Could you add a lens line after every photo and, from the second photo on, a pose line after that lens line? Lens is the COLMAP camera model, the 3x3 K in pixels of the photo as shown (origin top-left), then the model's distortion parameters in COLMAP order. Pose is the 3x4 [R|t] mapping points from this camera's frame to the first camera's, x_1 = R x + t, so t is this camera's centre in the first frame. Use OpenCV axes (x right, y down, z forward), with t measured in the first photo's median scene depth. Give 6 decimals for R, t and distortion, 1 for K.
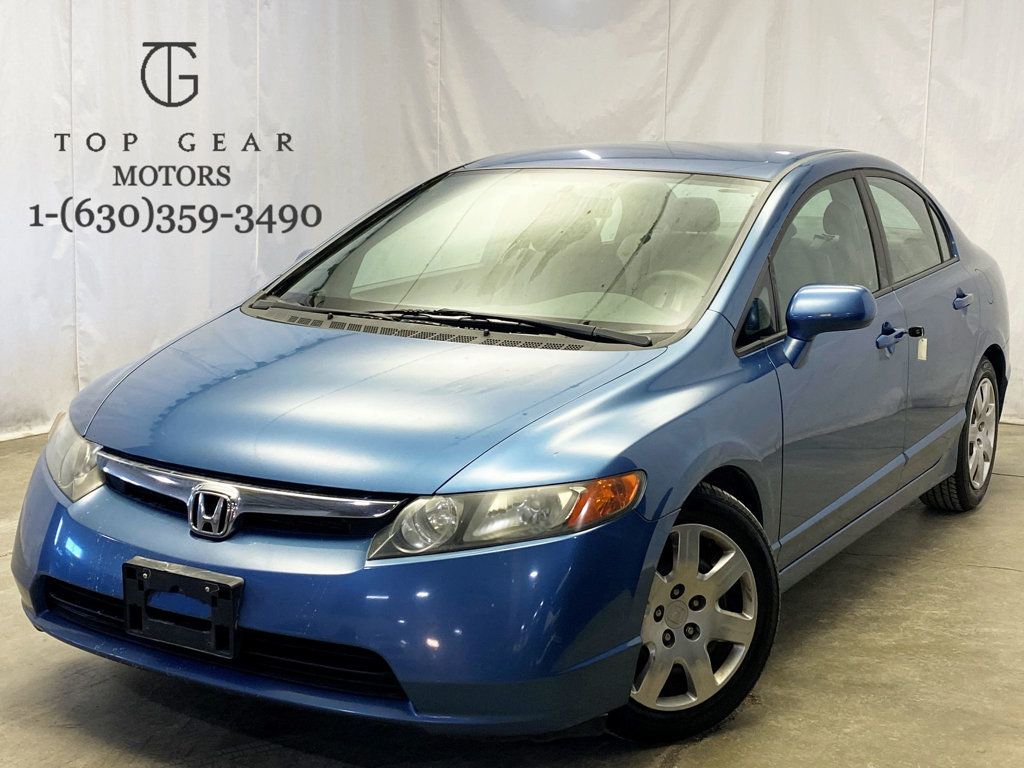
lens RADIAL K [[1430.9, 0, 513.1], [0, 1430.9, 377.3], [0, 0, 1]] dist [0.048368, 0.000000]
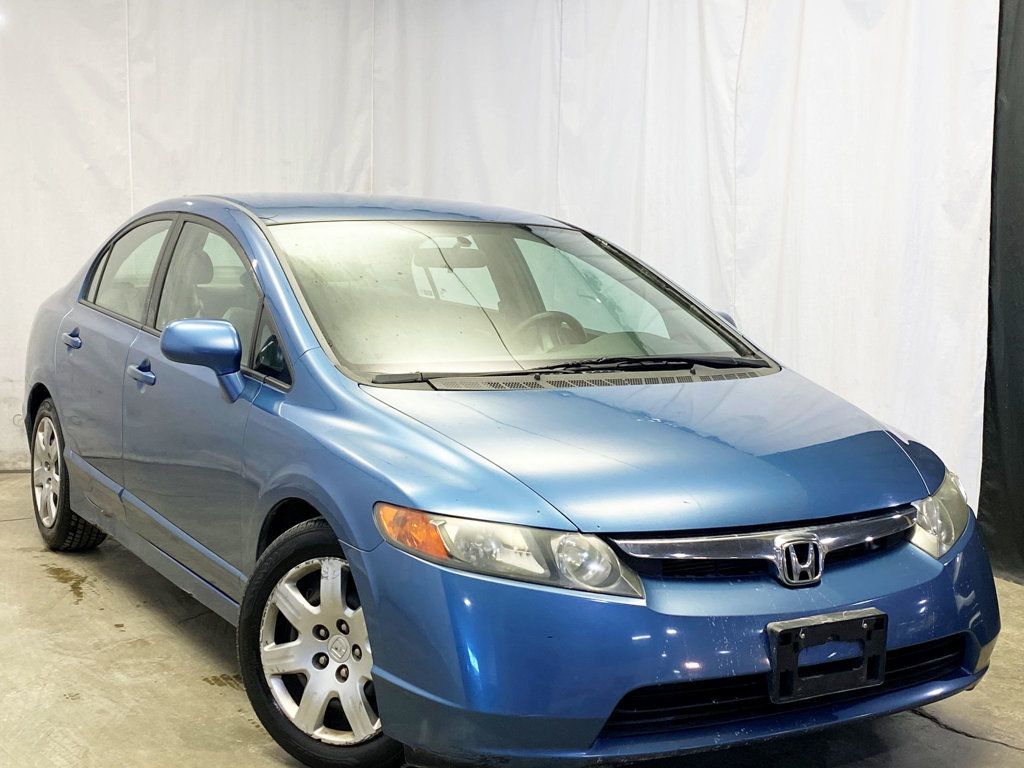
lens RADIAL K [[1430.9, 0, 515.8], [0, 1430.9, 389.7], [0, 0, 1]] dist [0.048368, 0.000000]
pose [[0.469432, -0.102618, 0.876985, -1.175524], [0.122644, 0.991174, 0.050330, -0.100564], [-0.874409, 0.083930, 0.477874, 0.679685]]
